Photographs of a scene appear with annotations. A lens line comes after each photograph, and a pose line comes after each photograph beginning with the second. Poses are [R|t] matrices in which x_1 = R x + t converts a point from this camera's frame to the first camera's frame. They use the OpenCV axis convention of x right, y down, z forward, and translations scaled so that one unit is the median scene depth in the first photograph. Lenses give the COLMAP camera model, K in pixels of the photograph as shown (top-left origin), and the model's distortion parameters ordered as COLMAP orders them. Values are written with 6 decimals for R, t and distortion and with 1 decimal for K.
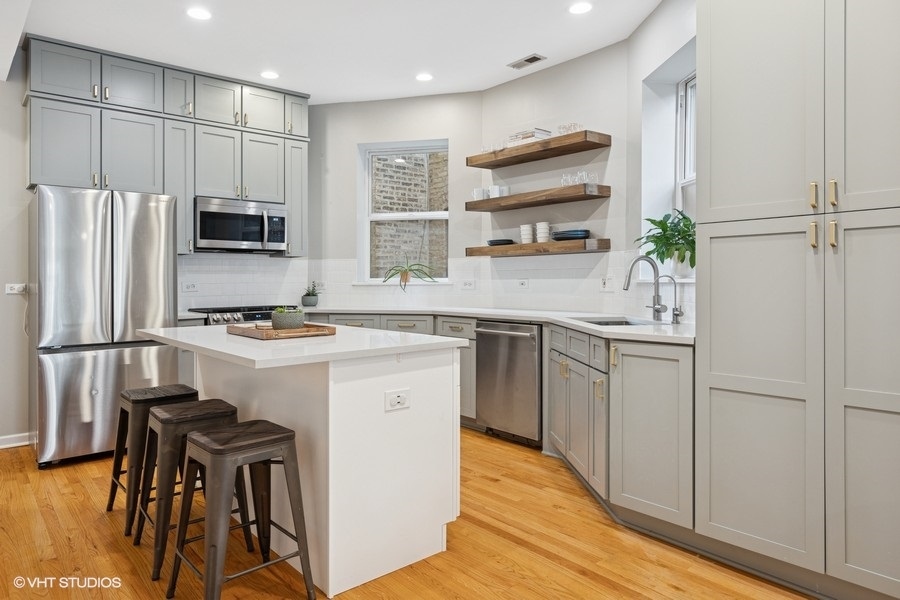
lens RADIAL K [[567.1, 0, 448.6], [0, 567.1, 278.0], [0, 0, 1]] dist [-0.008589, -0.000124]
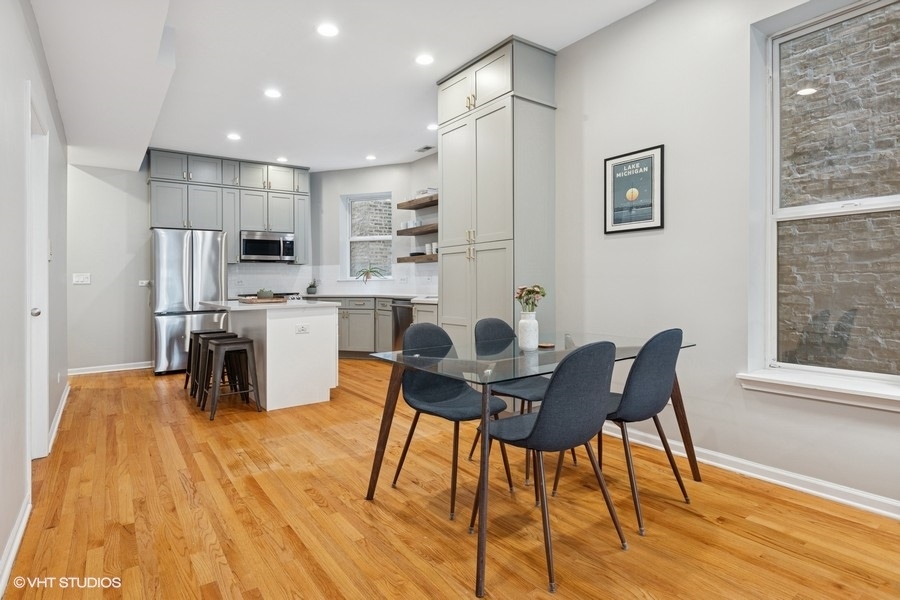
lens RADIAL K [[467.8, 0, 447.3], [0, 467.8, 274.9], [0, 0, 1]] dist [-0.006215, -0.002174]
pose [[0.996238, -0.007797, -0.086312, 0.332260], [0.007027, 0.999933, -0.009223, 0.012801], [0.086379, 0.008581, 0.996225, -0.408970]]
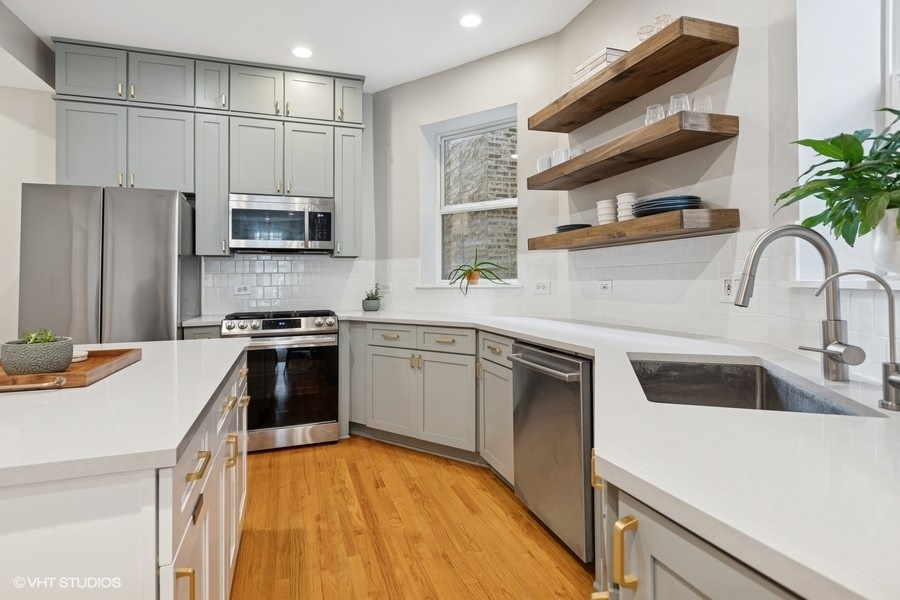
lens RADIAL K [[458.5, 0, 452.1], [0, 458.5, 273.2], [0, 0, 1]] dist [-0.004468, -0.002612]
pose [[0.930489, -0.010016, -0.366183, 0.176736], [0.005198, 0.999886, -0.014143, 0.000149], [0.366283, 0.011256, 0.930435, 0.449699]]
